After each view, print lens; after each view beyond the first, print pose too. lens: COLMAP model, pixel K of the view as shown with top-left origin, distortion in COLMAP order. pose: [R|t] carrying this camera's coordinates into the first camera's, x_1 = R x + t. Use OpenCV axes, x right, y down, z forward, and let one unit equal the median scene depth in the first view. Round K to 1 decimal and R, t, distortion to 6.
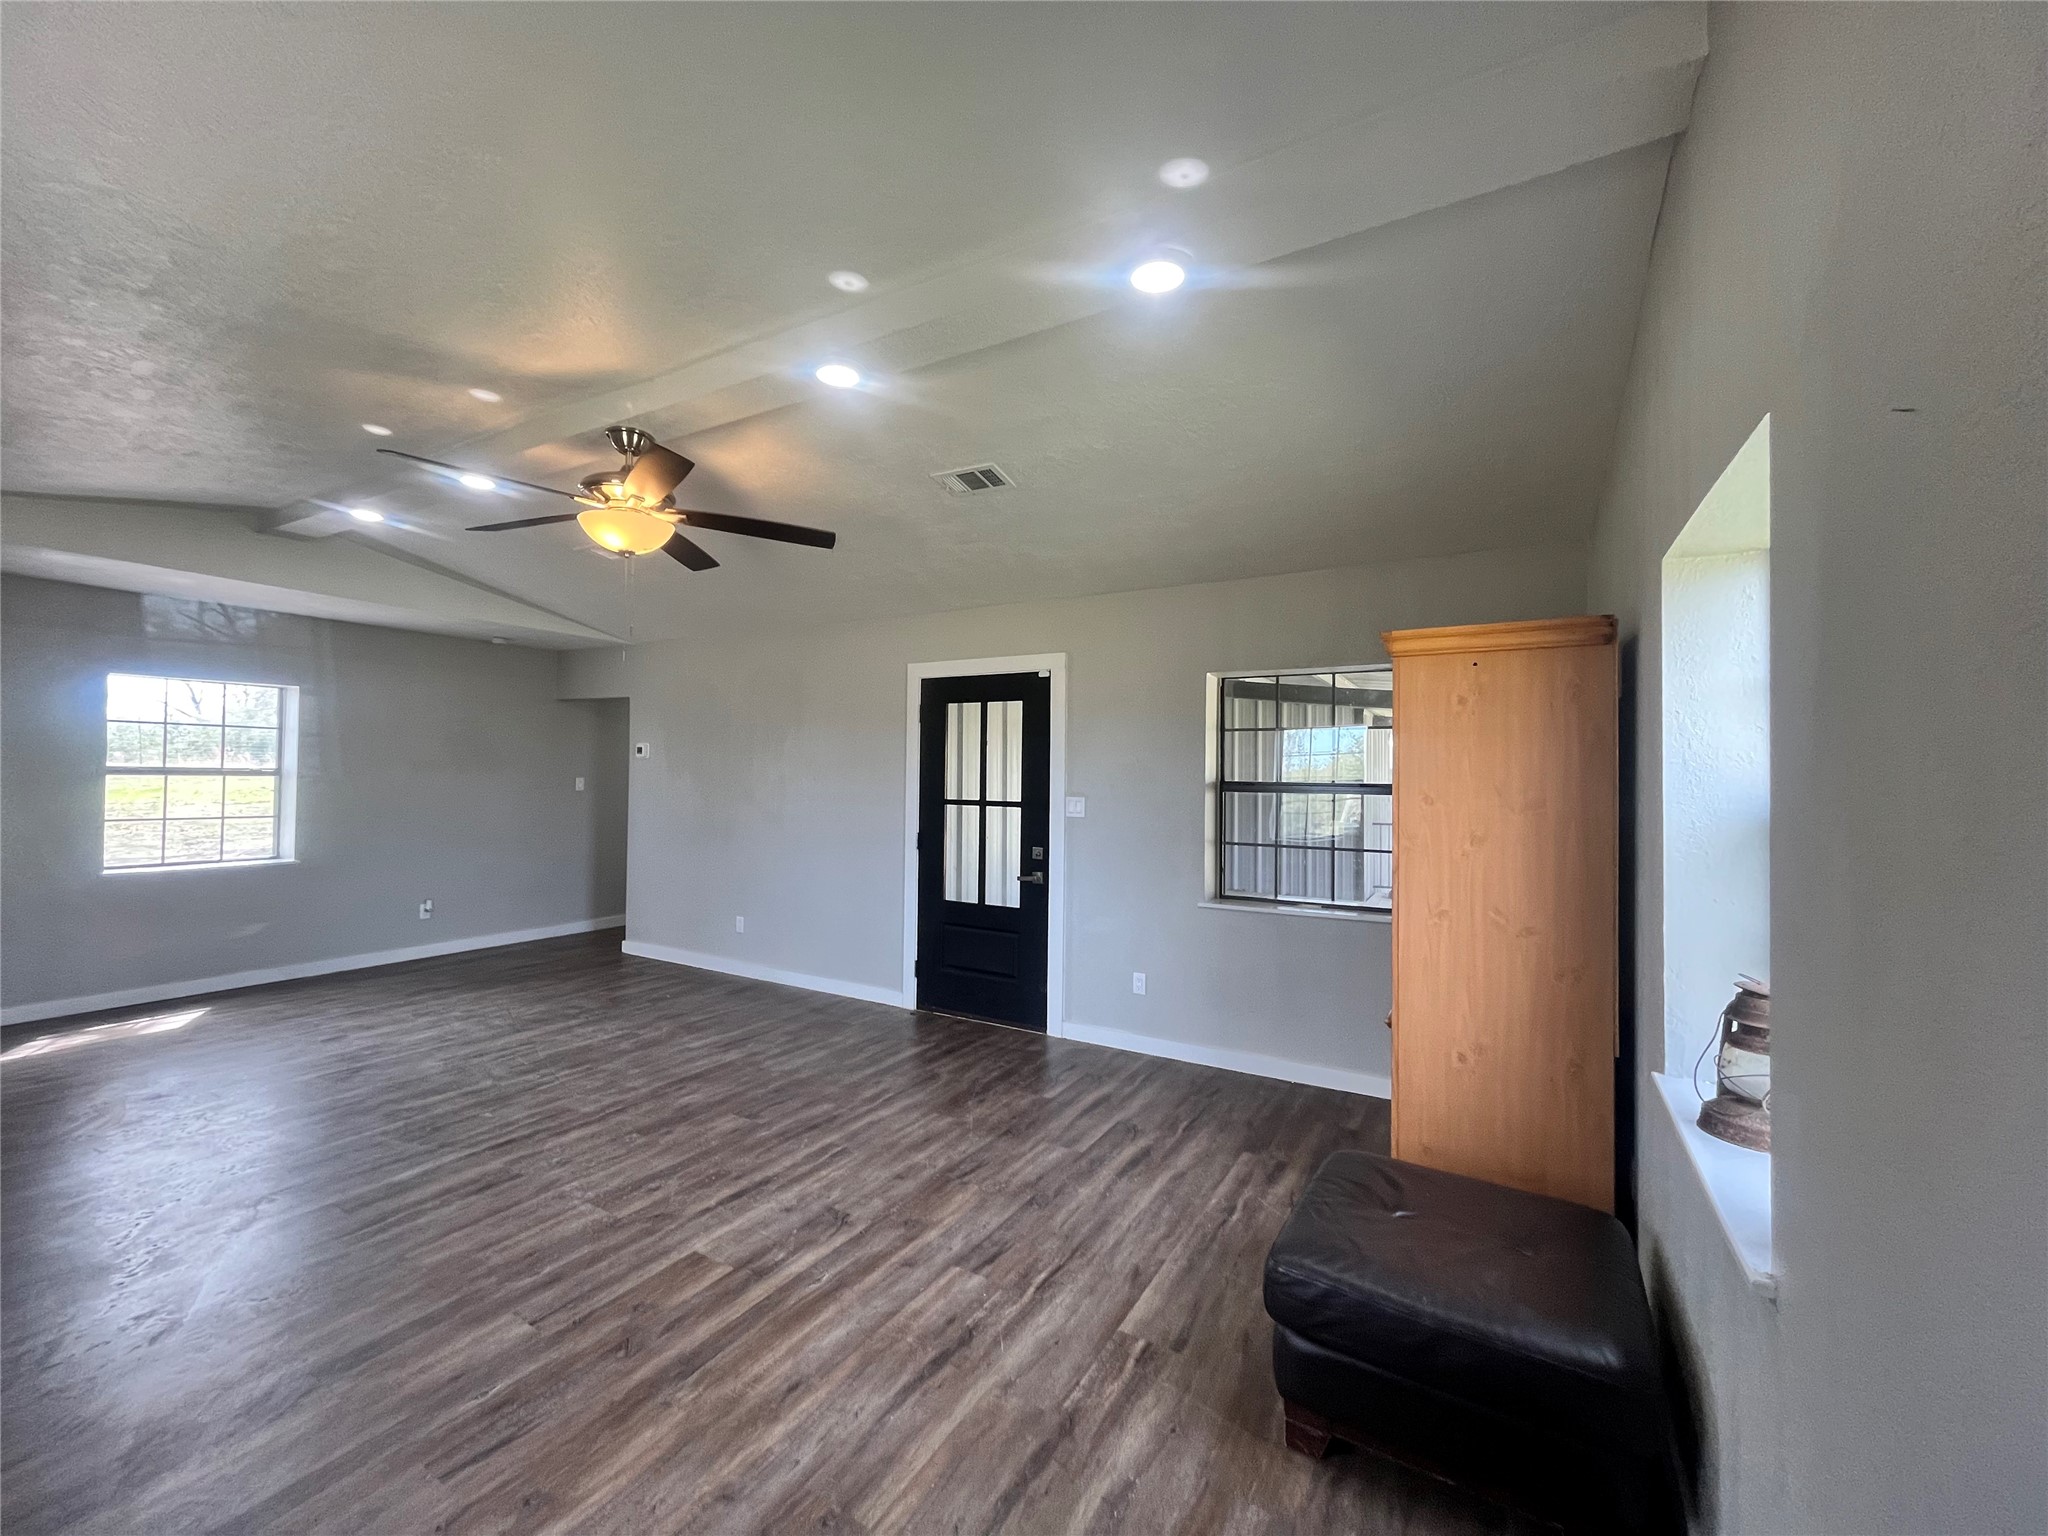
lens RADIAL K [[823.2, 0, 1017.9], [0, 823.2, 765.0], [0, 0, 1]] dist [-0.003305, 0.000457]
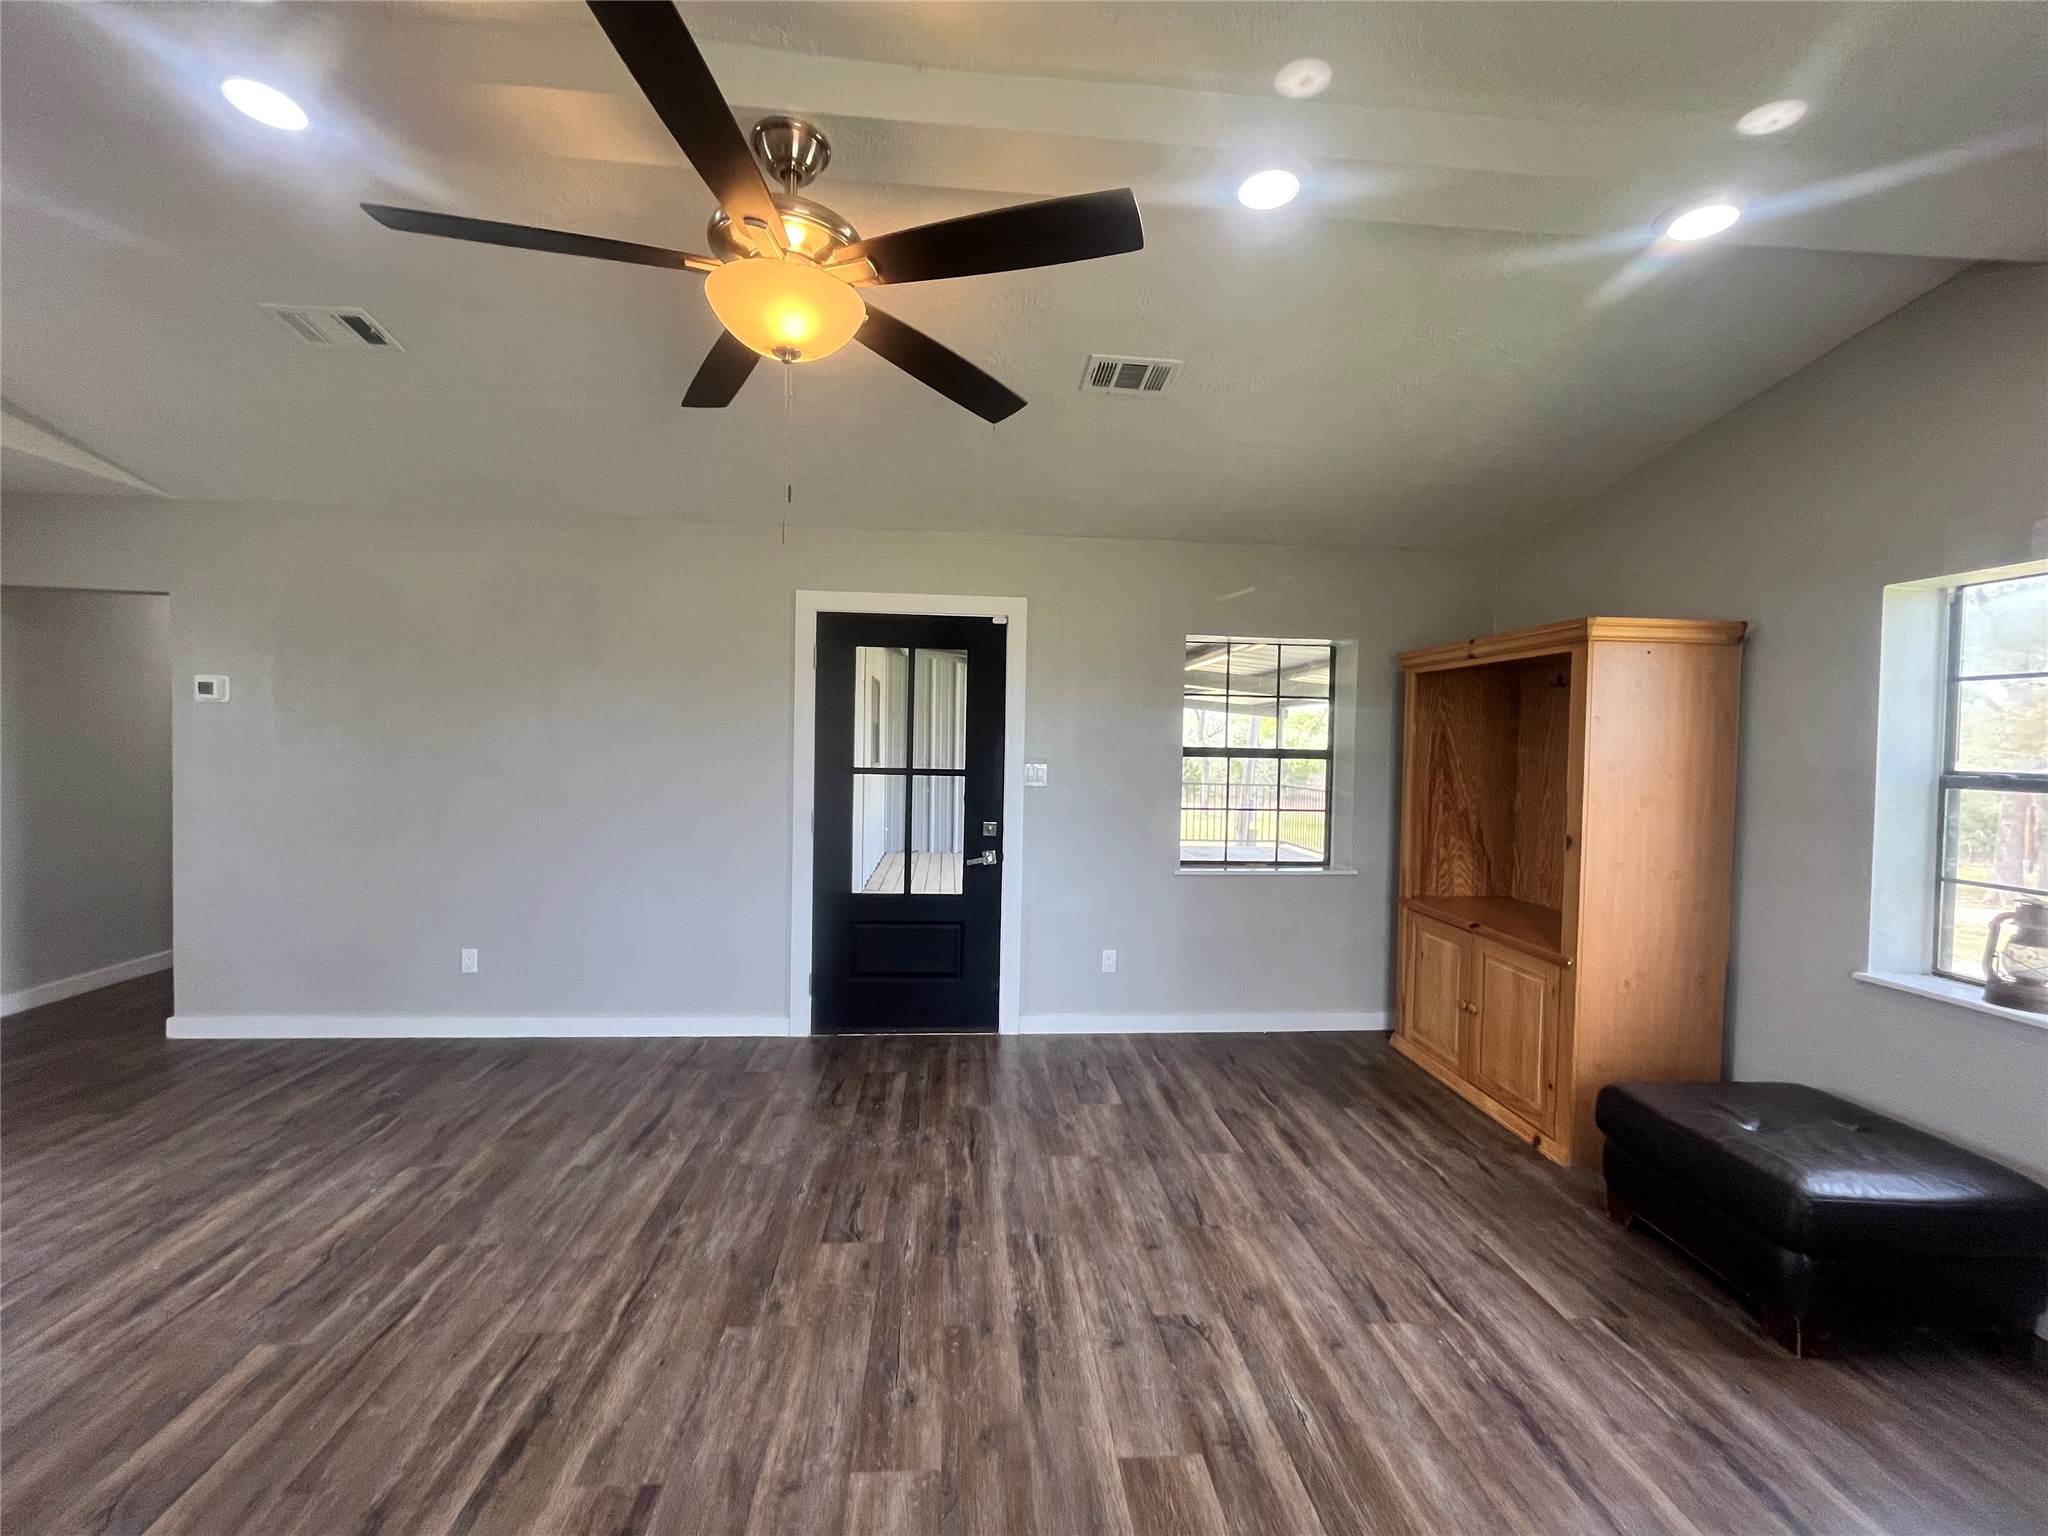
lens RADIAL K [[823.2, 0, 1017.9], [0, 823.2, 765.0], [0, 0, 1]] dist [-0.003305, 0.000457]
pose [[0.822669, -0.012466, 0.568384, -0.601679], [-0.017076, 0.998767, 0.046622, -0.000866], [-0.568264, -0.048060, 0.821441, 0.379781]]
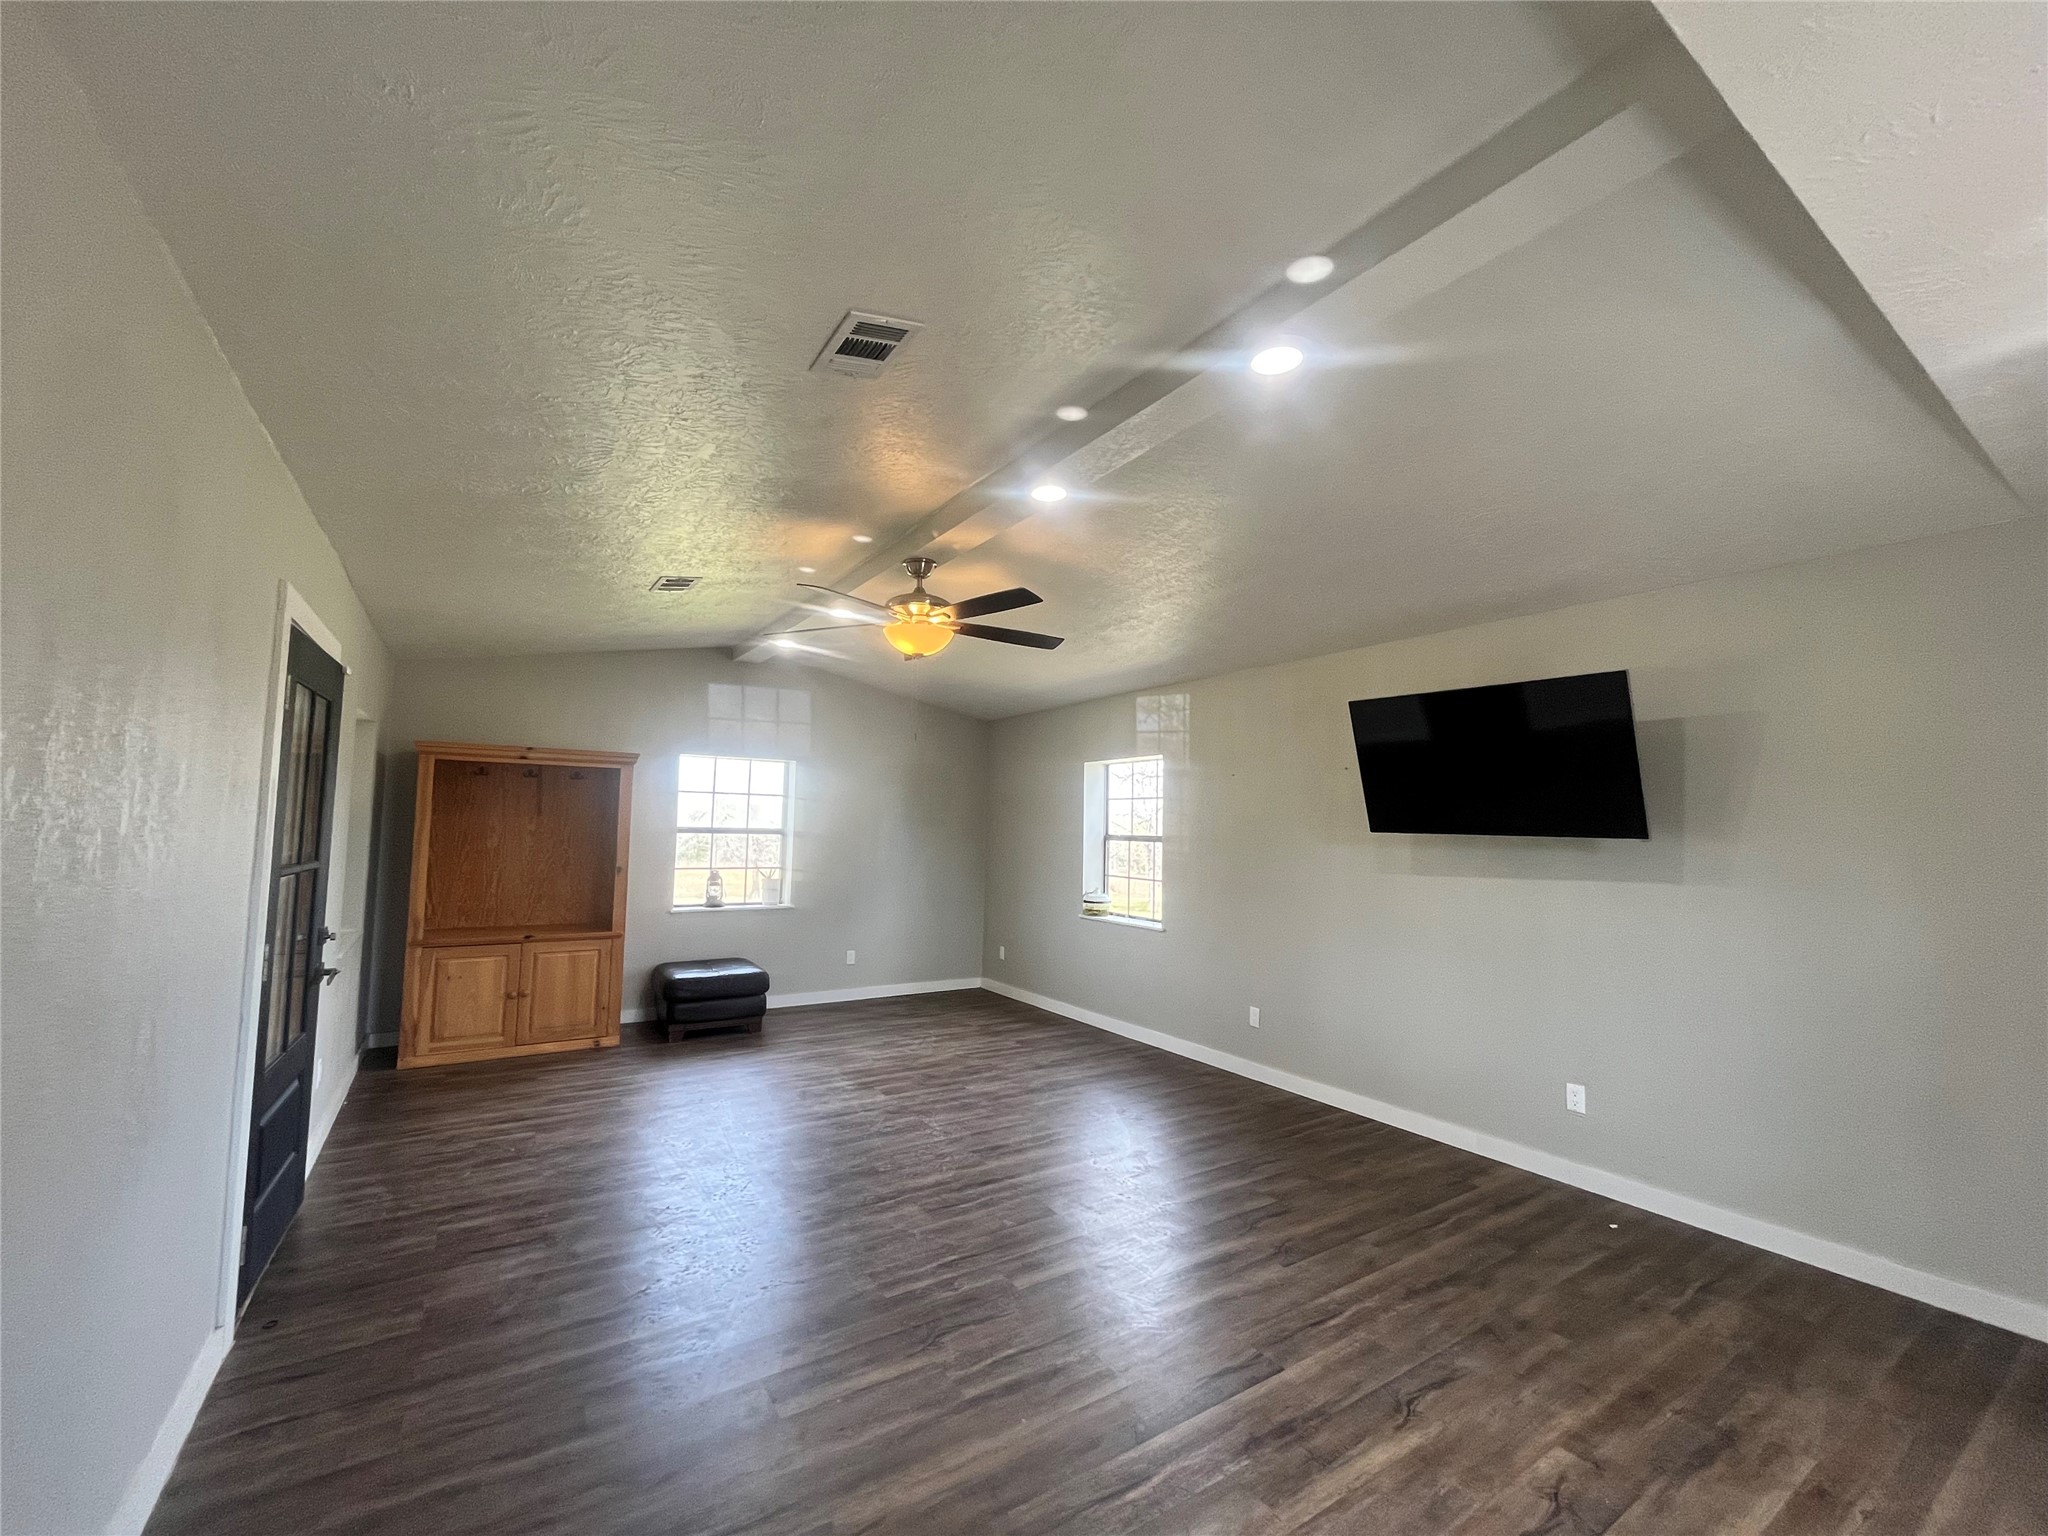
lens RADIAL K [[823.2, 0, 1017.9], [0, 823.2, 765.0], [0, 0, 1]] dist [-0.003305, 0.000457]
pose [[-0.891008, -0.000547, 0.453988, -1.059164], [-0.042215, 0.995767, -0.081652, 0.003436], [-0.452021, -0.091917, -0.887259, 1.829471]]
